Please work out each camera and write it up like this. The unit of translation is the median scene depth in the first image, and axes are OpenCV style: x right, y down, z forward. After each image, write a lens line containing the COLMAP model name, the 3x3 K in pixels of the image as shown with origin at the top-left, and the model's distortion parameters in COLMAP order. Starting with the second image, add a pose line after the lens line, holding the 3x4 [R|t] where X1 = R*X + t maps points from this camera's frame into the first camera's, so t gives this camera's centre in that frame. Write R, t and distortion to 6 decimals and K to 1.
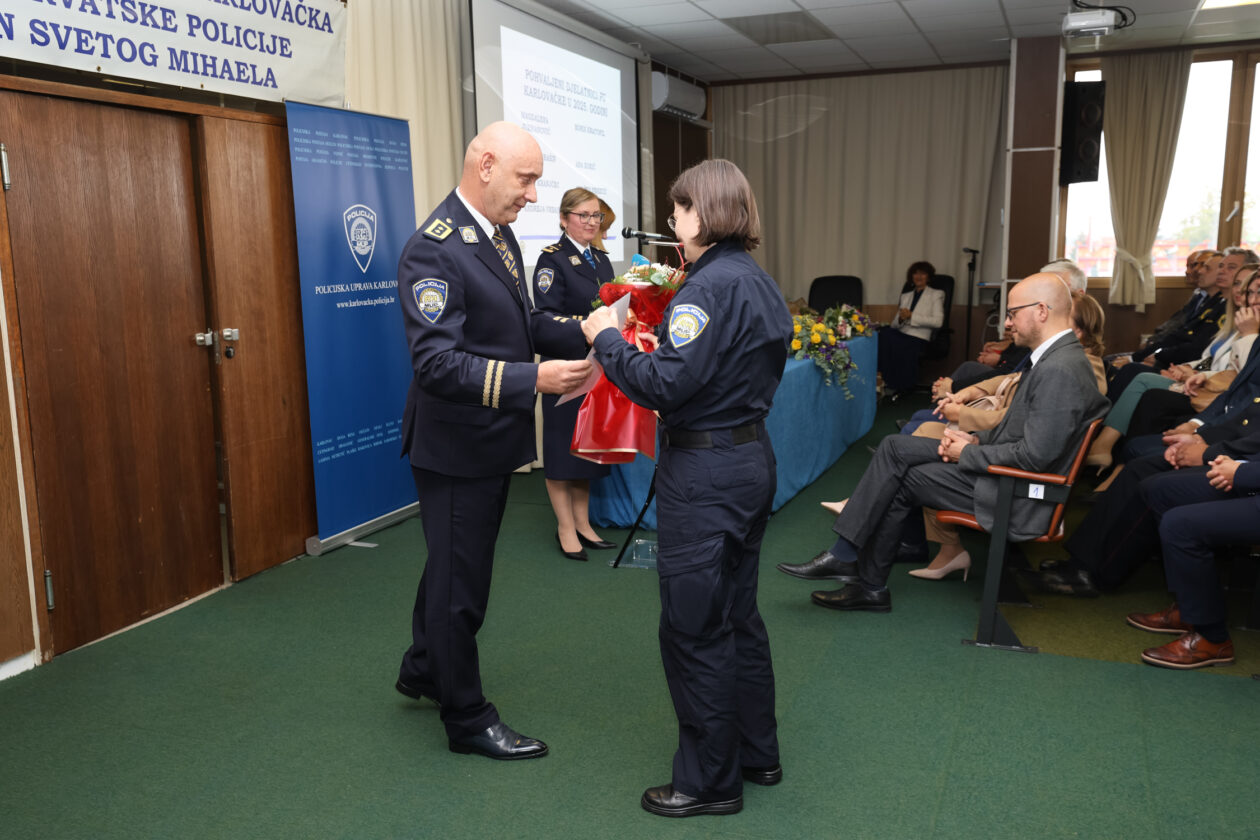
lens RADIAL K [[1102.7, 0, 623.9], [0, 1102.7, 432.3], [0, 0, 1]] dist [0.023930, 0.018253]
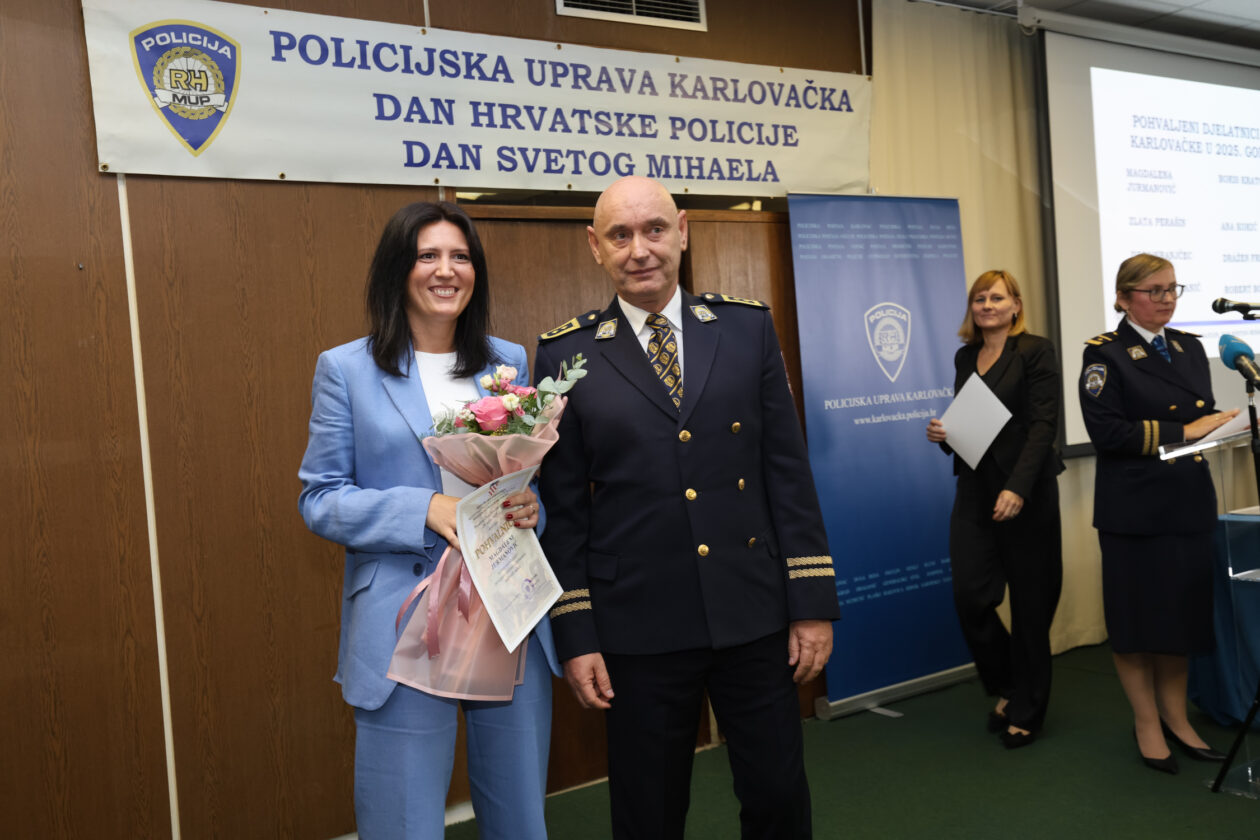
lens RADIAL K [[1183.2, 0, 629.0], [0, 1183.2, 429.5], [0, 0, 1]] dist [0.038654, 0.000000]
pose [[0.827172, -0.027509, -0.561275, 0.118238], [-0.033795, 0.994558, -0.098549, -0.014888], [0.560931, 0.100485, 0.821741, 0.172852]]
